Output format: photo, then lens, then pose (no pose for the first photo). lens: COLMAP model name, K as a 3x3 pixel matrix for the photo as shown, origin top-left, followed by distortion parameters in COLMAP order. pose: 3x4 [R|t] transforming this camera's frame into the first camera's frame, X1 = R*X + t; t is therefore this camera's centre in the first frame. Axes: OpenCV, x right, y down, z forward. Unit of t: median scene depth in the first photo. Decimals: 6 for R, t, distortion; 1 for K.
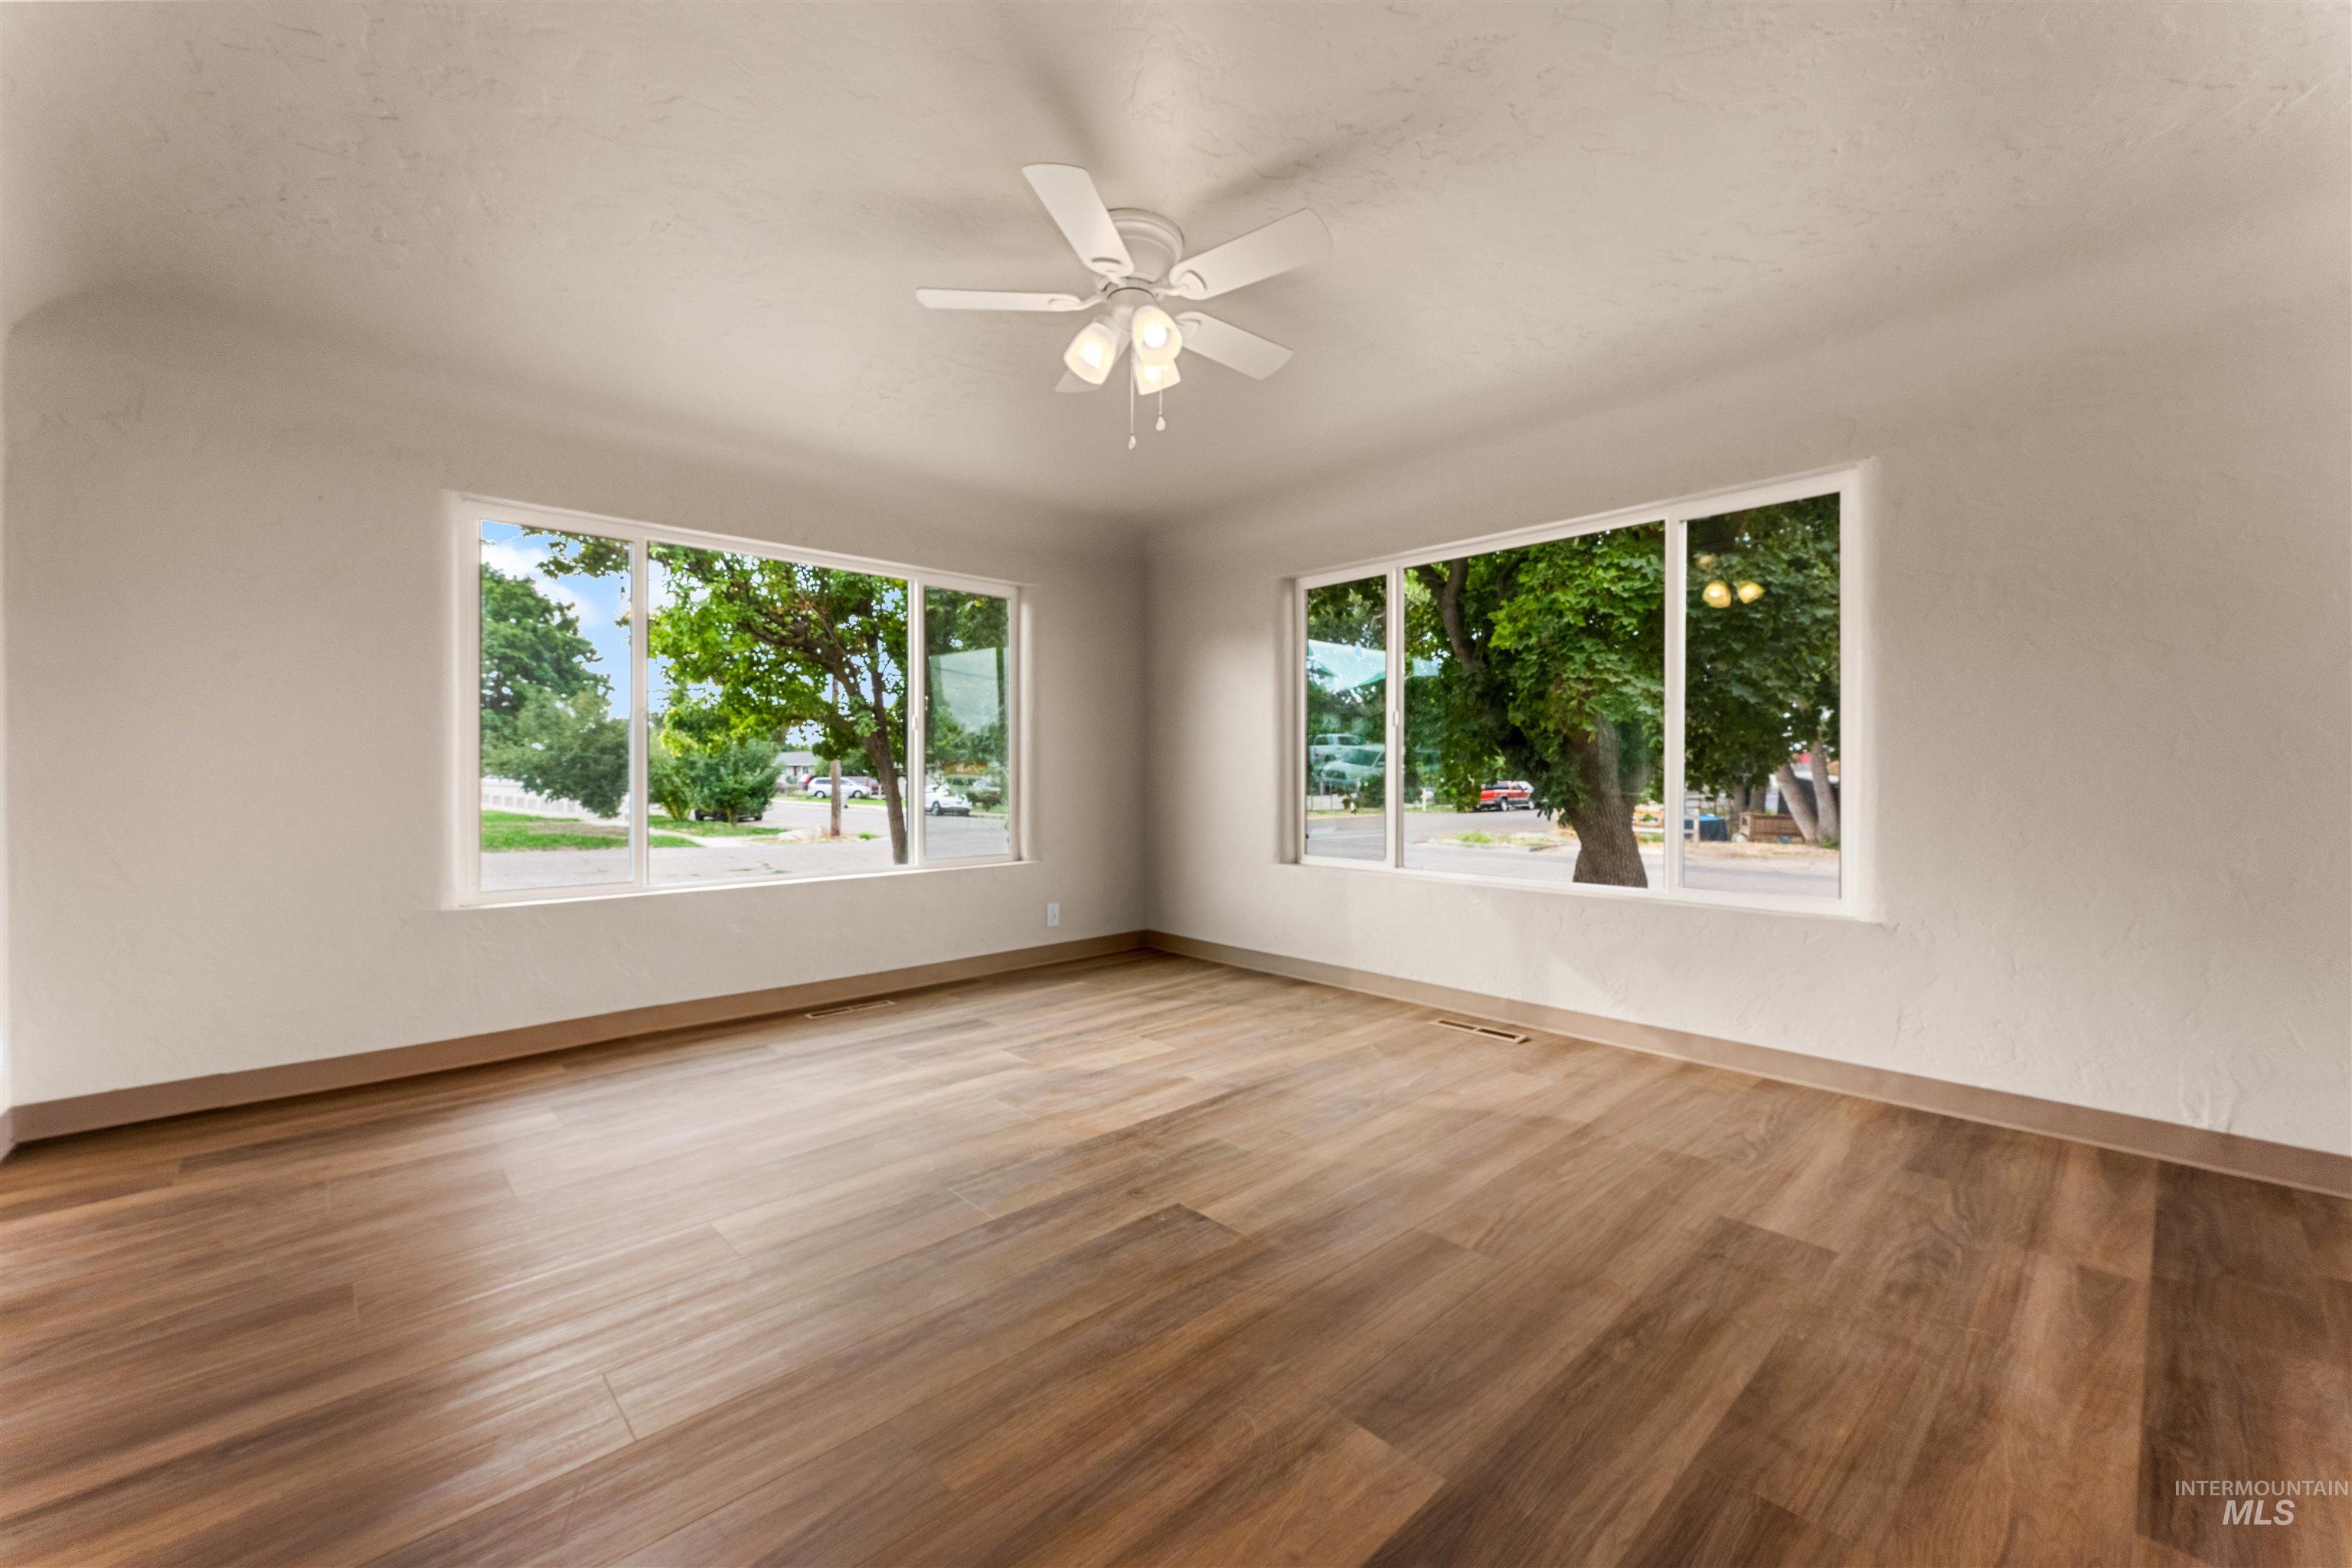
lens RADIAL K [[965.3, 0, 1156.9], [0, 965.3, 783.8], [0, 0, 1]] dist [0.007476, -0.002038]
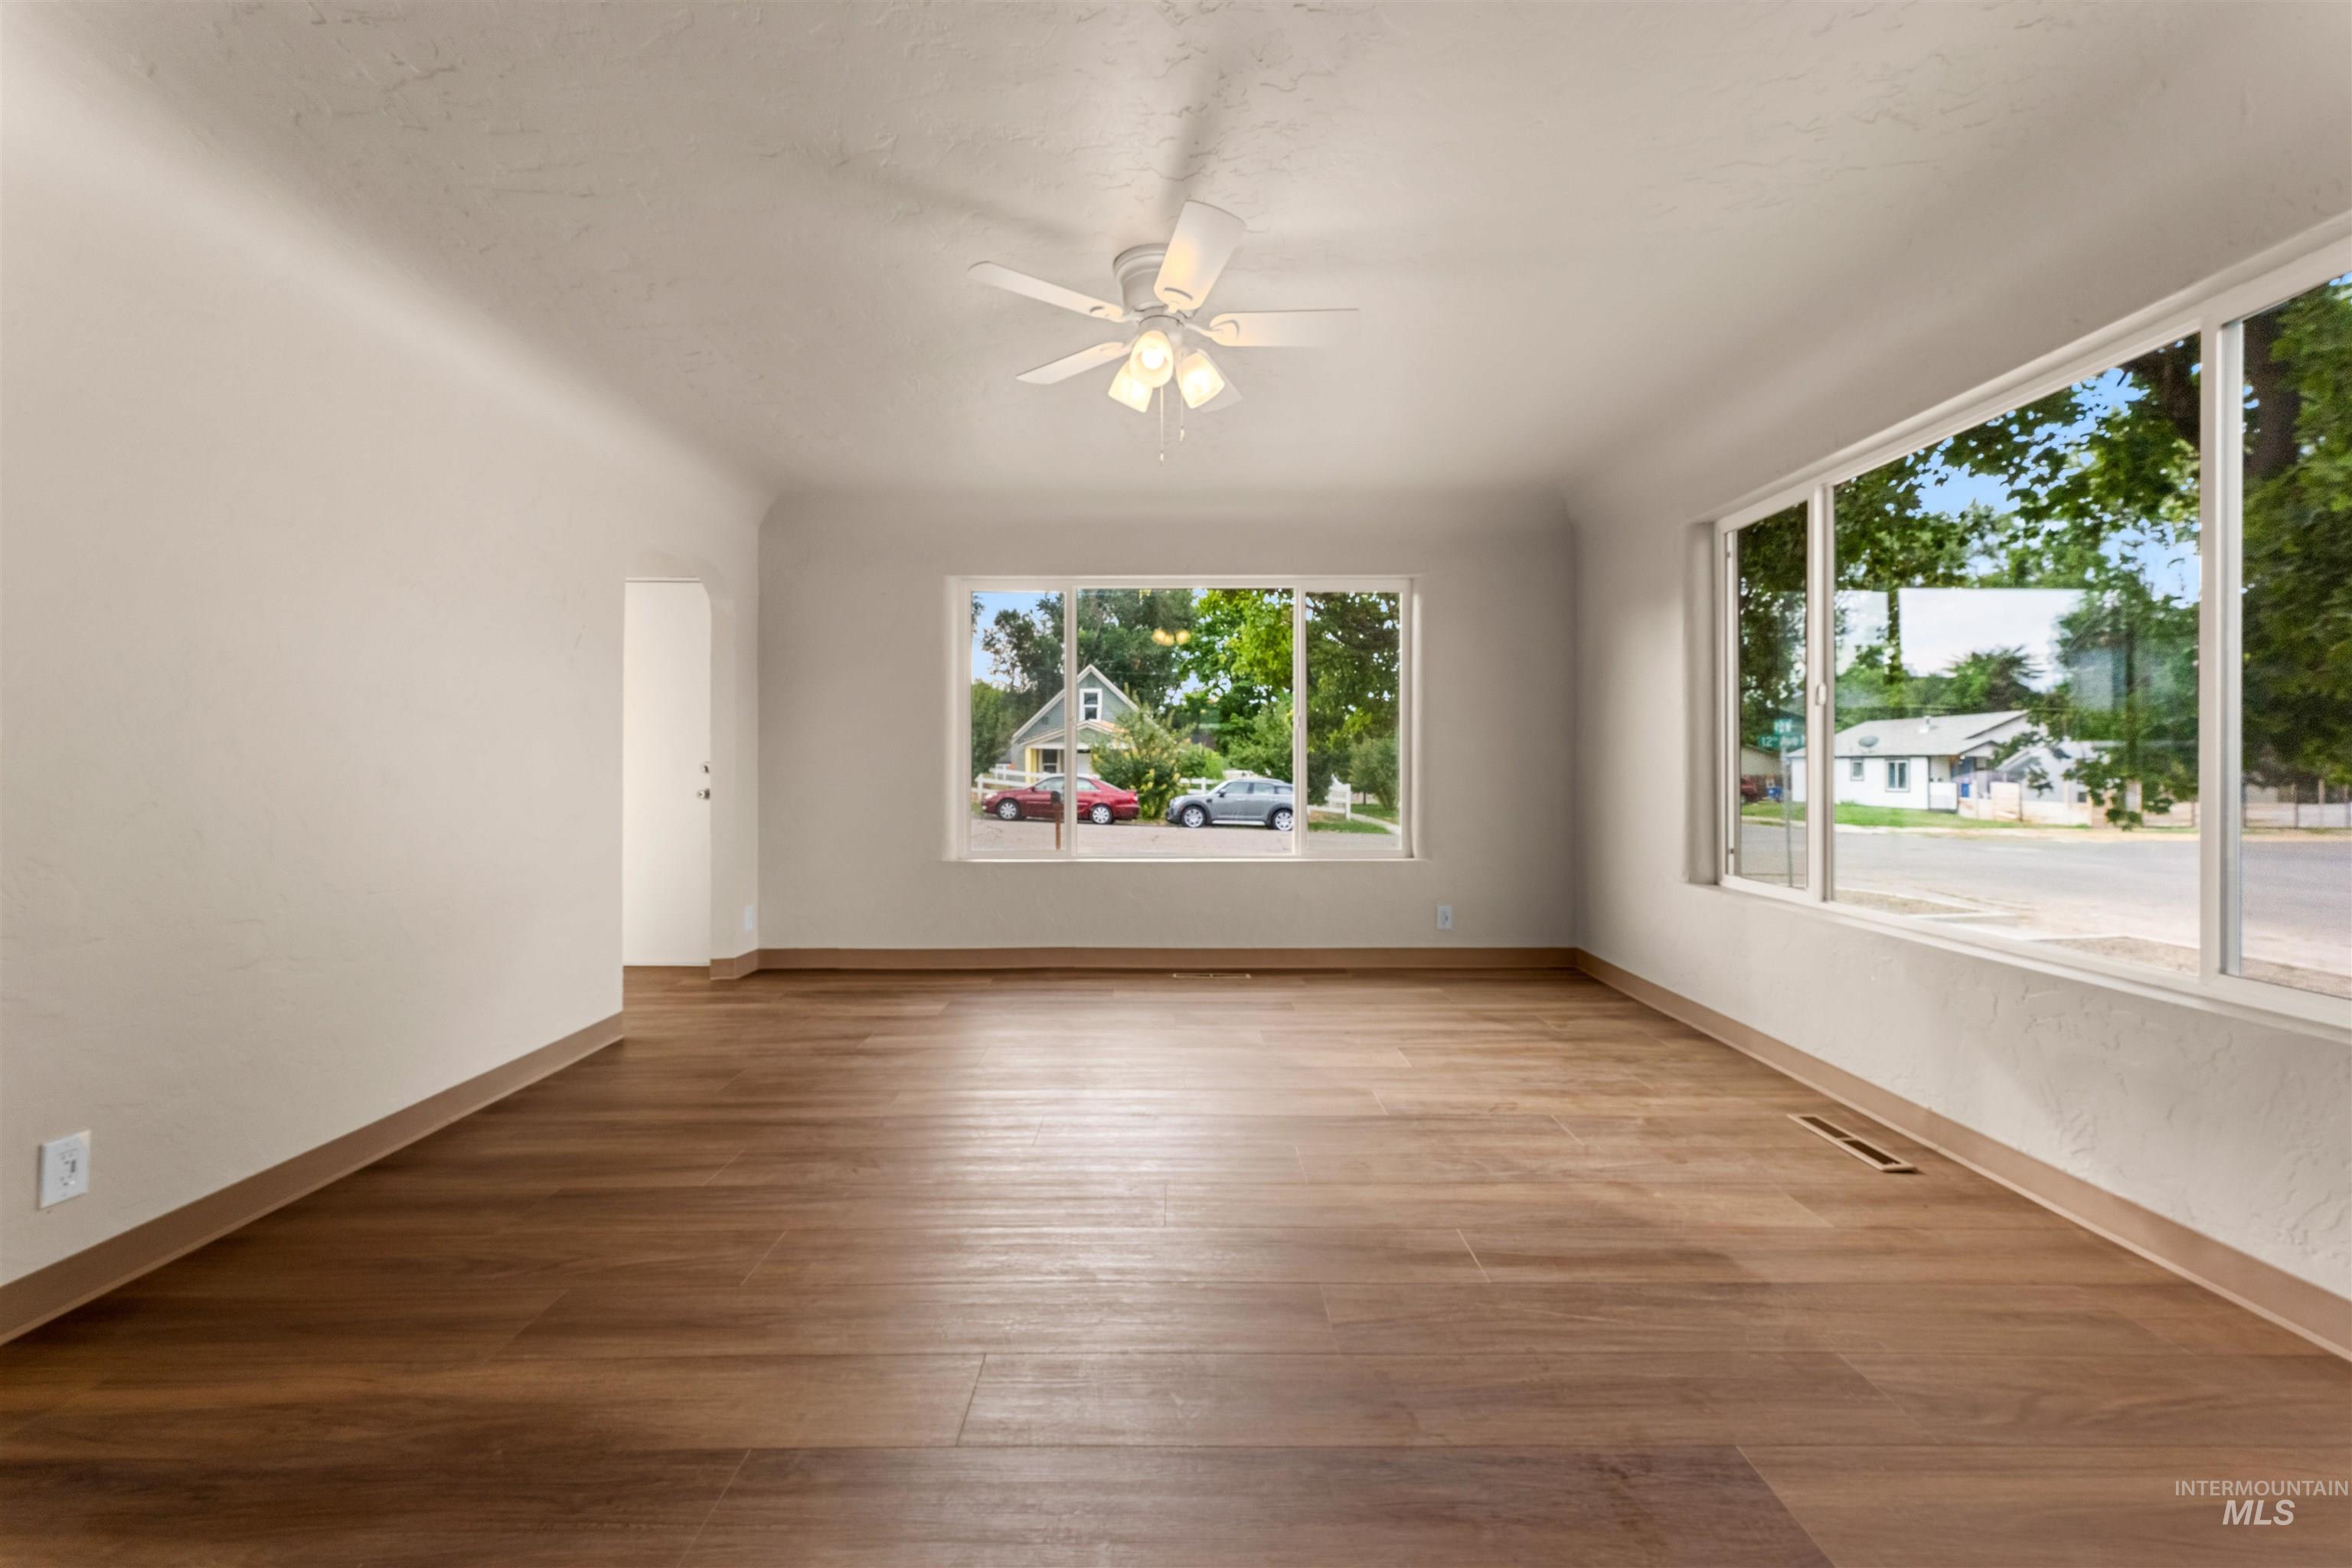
lens RADIAL K [[965.3, 0, 1159.4], [0, 965.3, 773.4], [0, 0, 1]] dist [0.007476, -0.002038]
pose [[0.719631, 0.007378, -0.694318, 0.488380], [-0.009254, 0.999957, 0.001034, -0.006182], [0.694295, 0.005681, 0.719668, 0.161245]]
